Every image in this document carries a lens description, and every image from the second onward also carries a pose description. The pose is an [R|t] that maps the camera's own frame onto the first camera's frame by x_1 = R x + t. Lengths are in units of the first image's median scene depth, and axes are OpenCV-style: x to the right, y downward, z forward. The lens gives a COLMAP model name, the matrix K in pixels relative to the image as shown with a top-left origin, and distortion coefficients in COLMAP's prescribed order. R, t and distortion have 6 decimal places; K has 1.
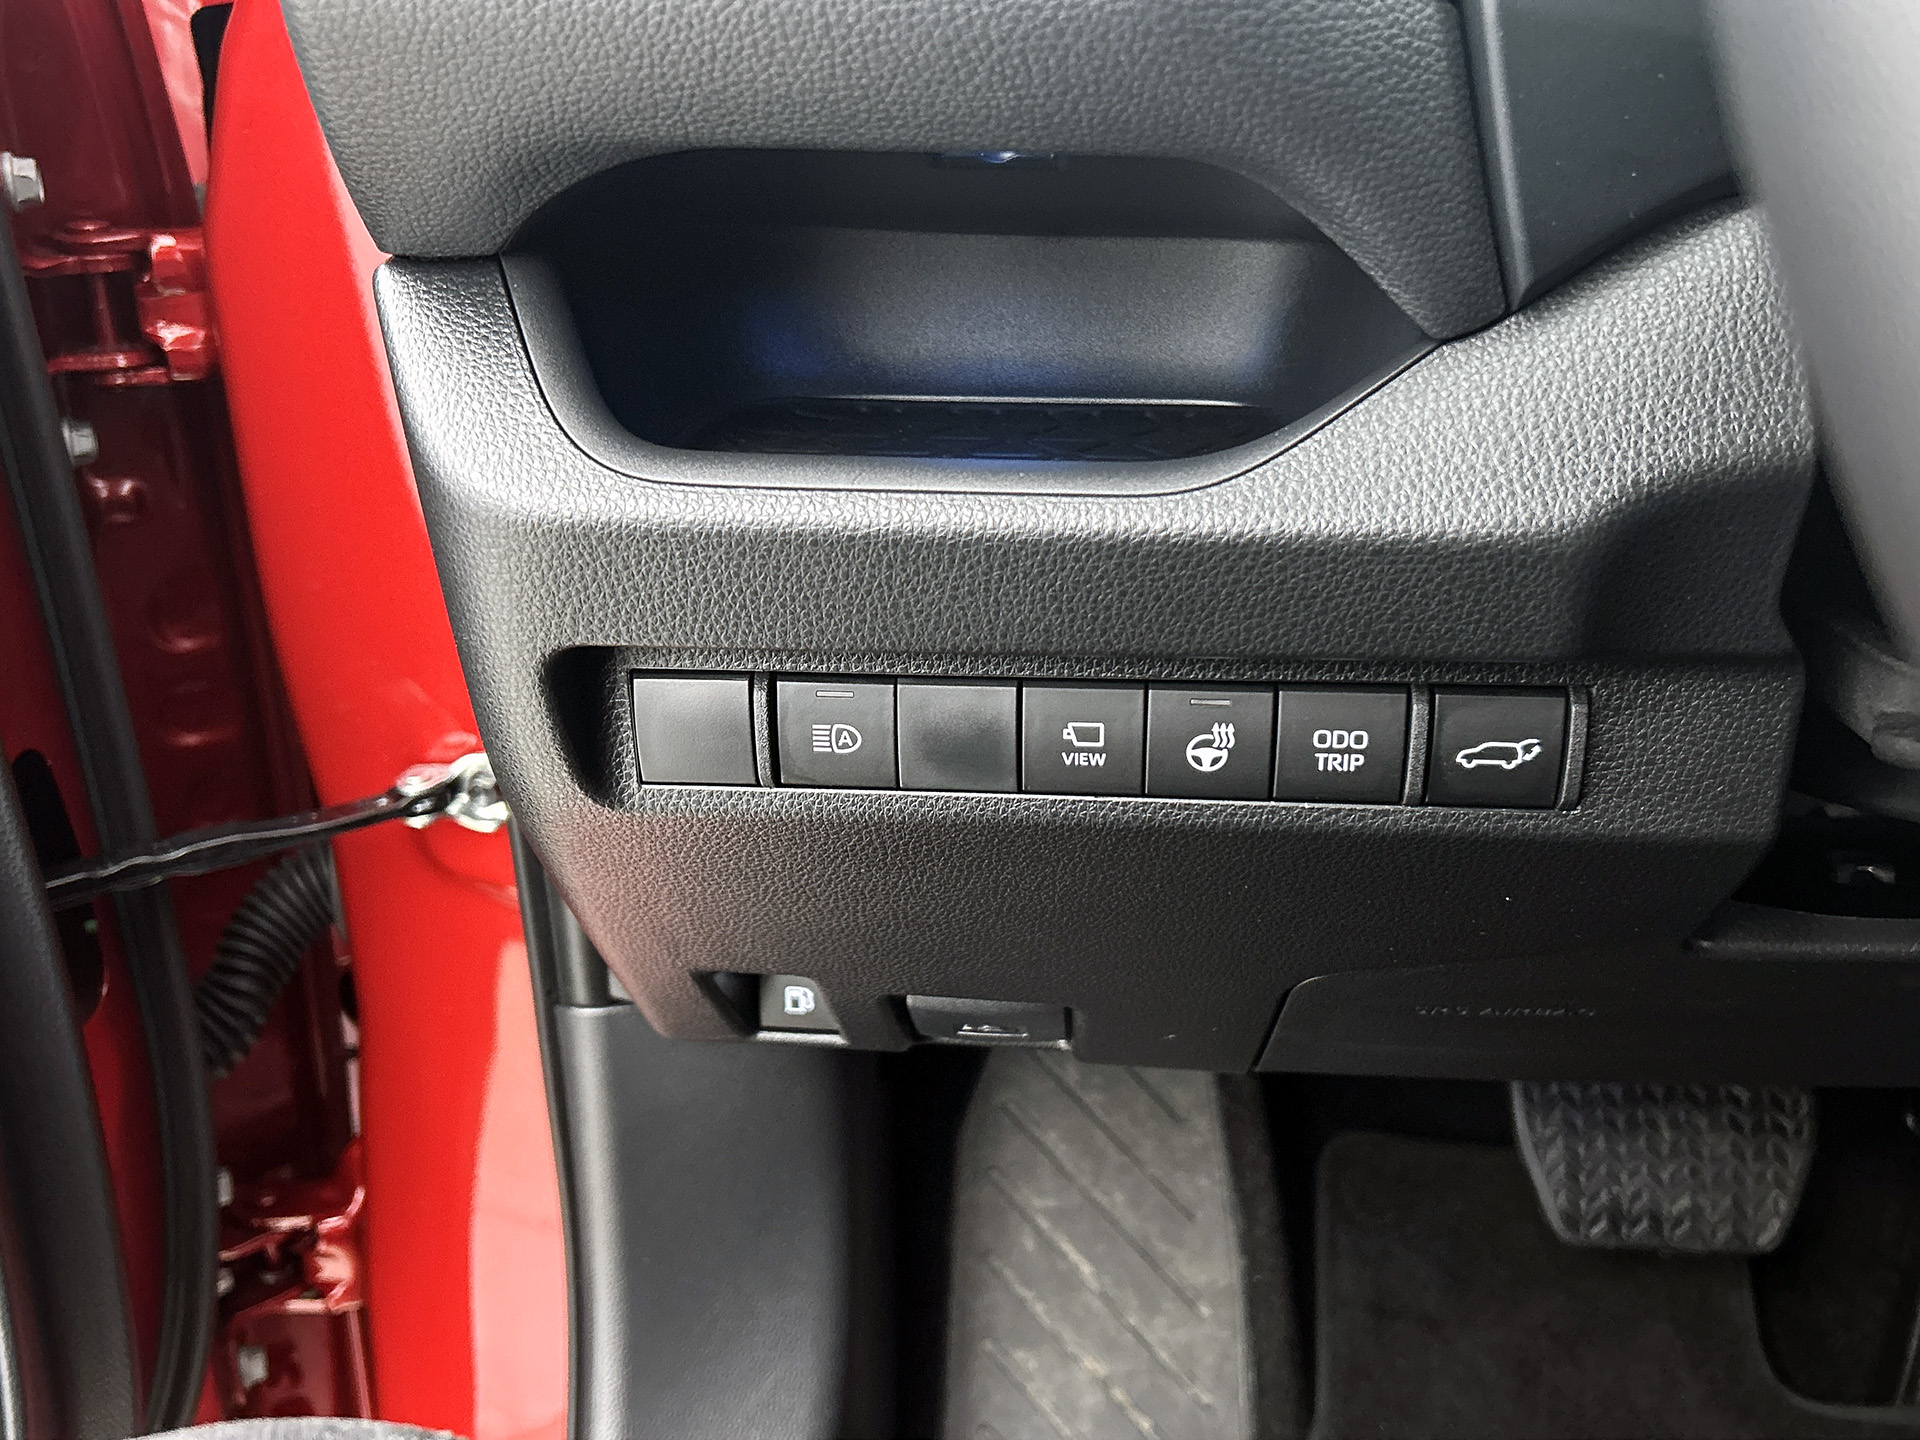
lens RADIAL K [[1760.3, 0, 960.0], [0, 1760.3, 720.0], [0, 0, 1]] dist [0.002605, 0.002491]
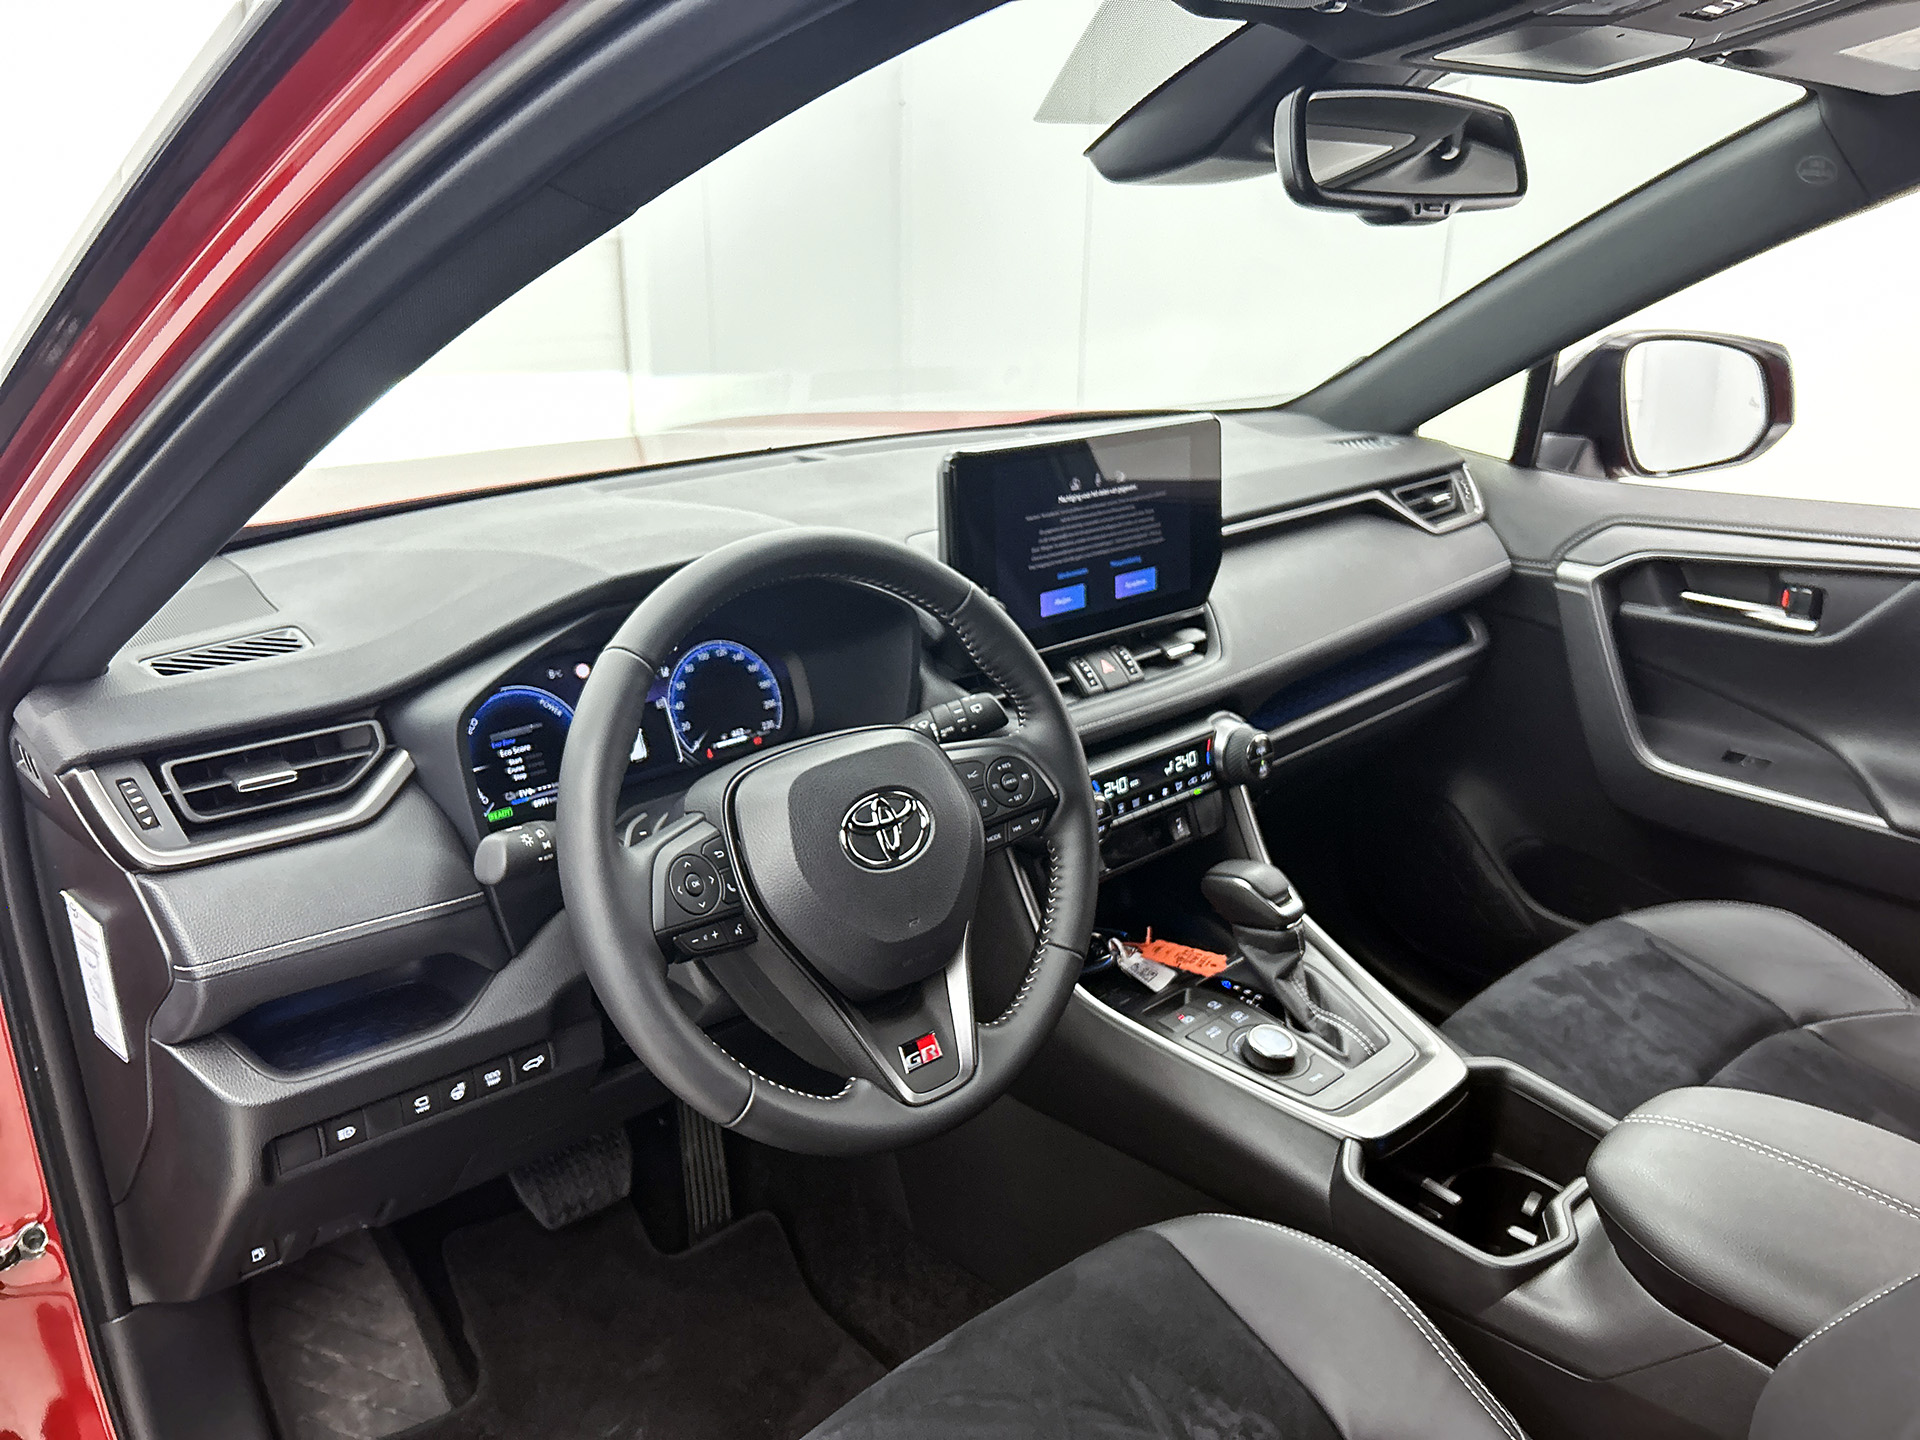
lens RADIAL K [[1420.6, 0, 921.9], [0, 1420.6, 728.1], [0, 0, 1]] dist [0.042602, -0.002185]
pose [[0.710897, -0.211478, 0.670748, -0.440831], [0.292597, 0.956197, -0.008635, -0.176011], [-0.639541, 0.202397, 0.741635, -0.849198]]
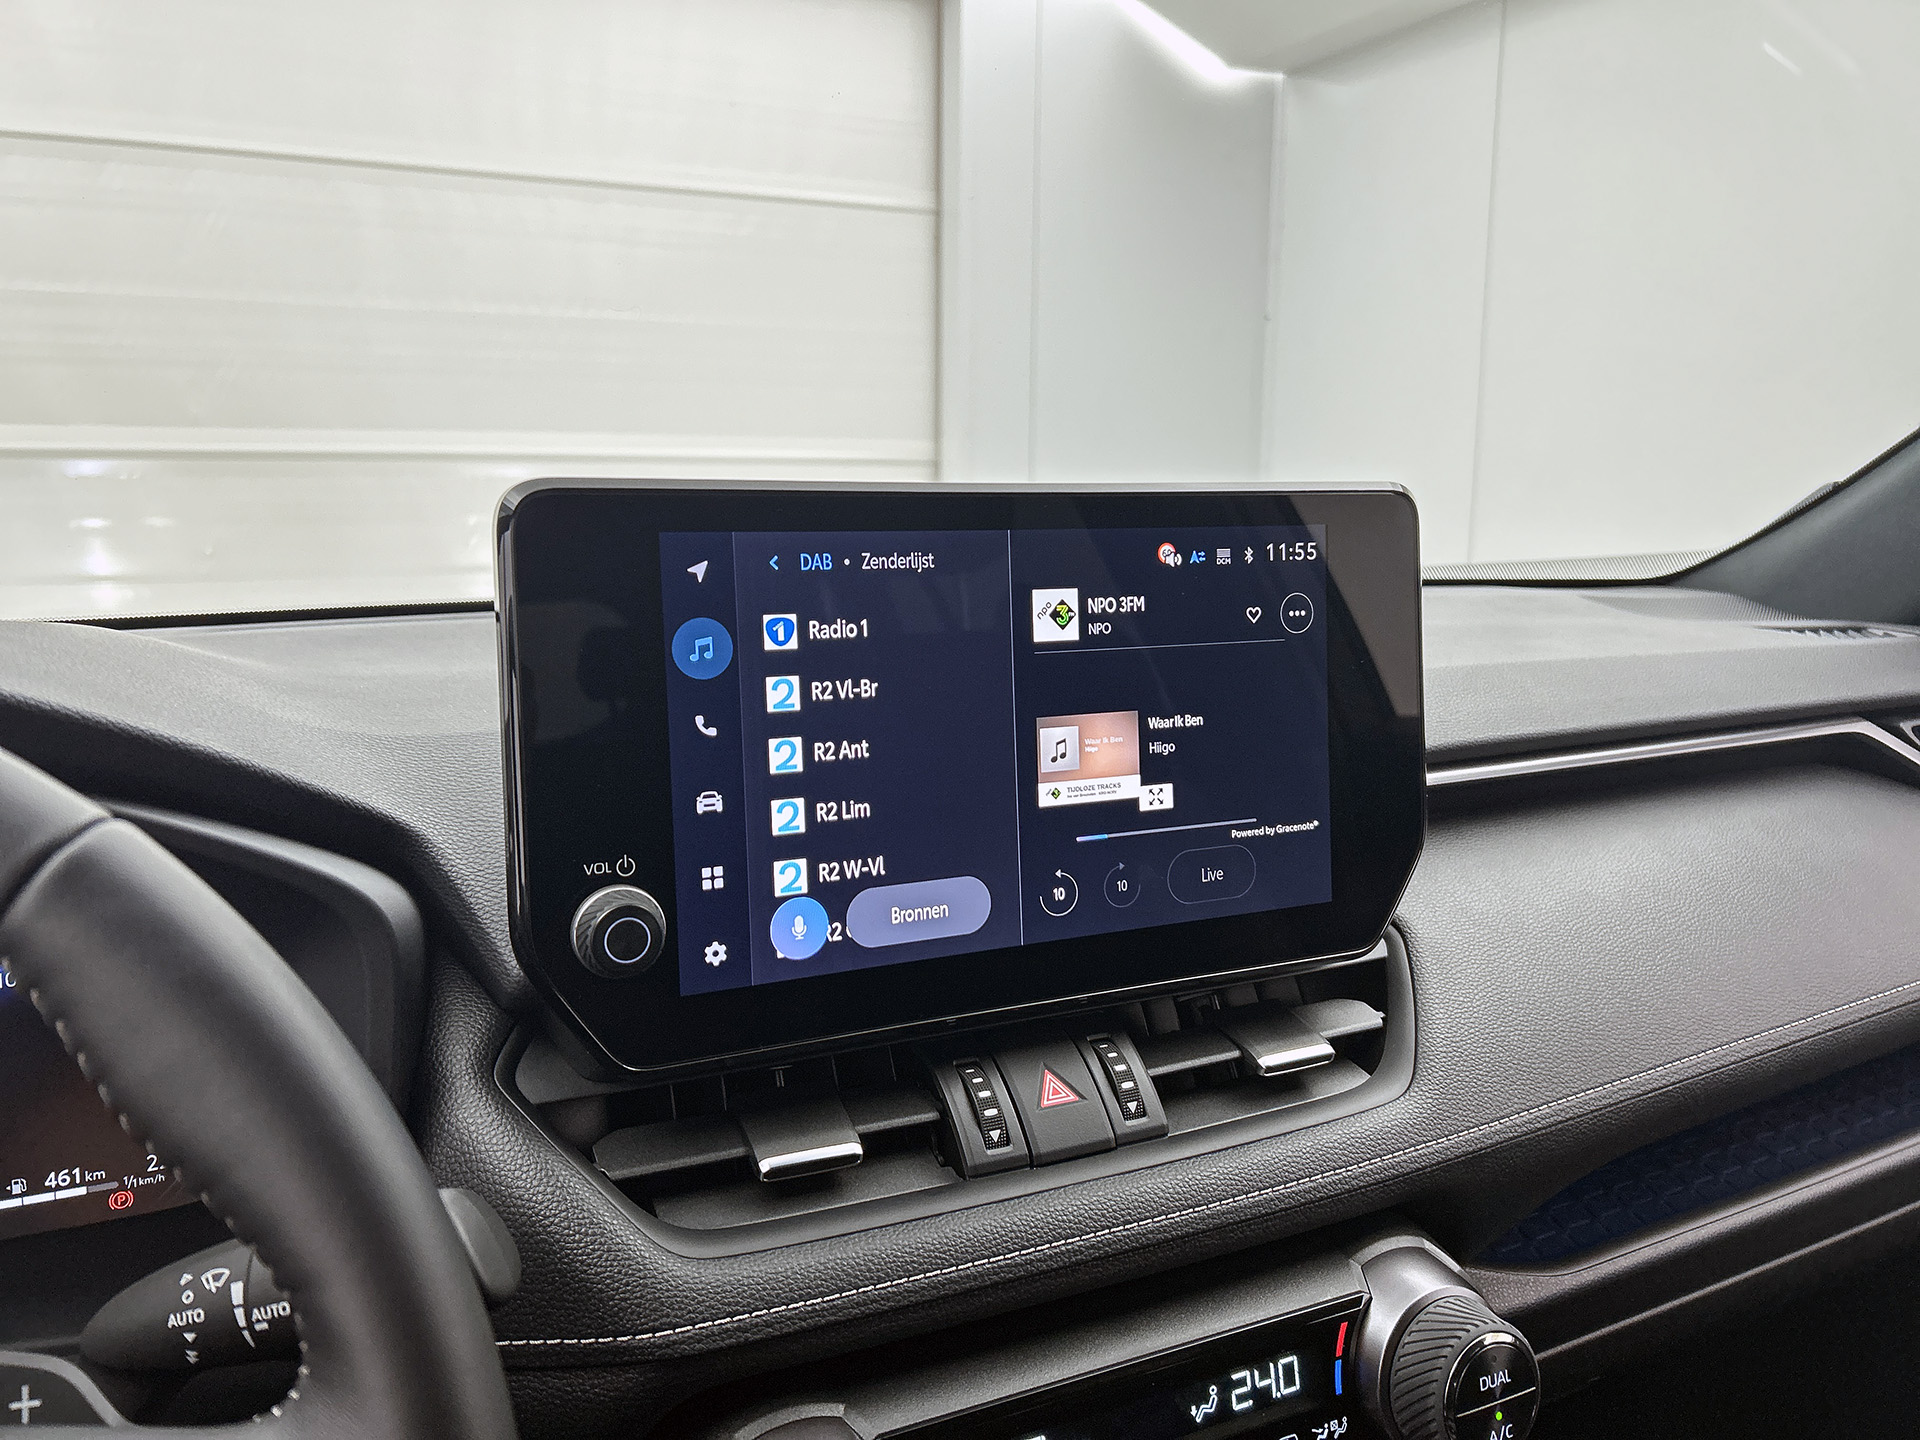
lens RADIAL K [[1459.8, 0, 953.8], [0, 1459.8, 720.7], [0, 0, 1]] dist [0.035221, -0.046335]
pose [[0.870656, -0.046137, 0.489724, 0.514633], [0.190769, 0.949340, -0.249722, -0.198617], [-0.453393, 0.310847, 0.835350, -0.330042]]
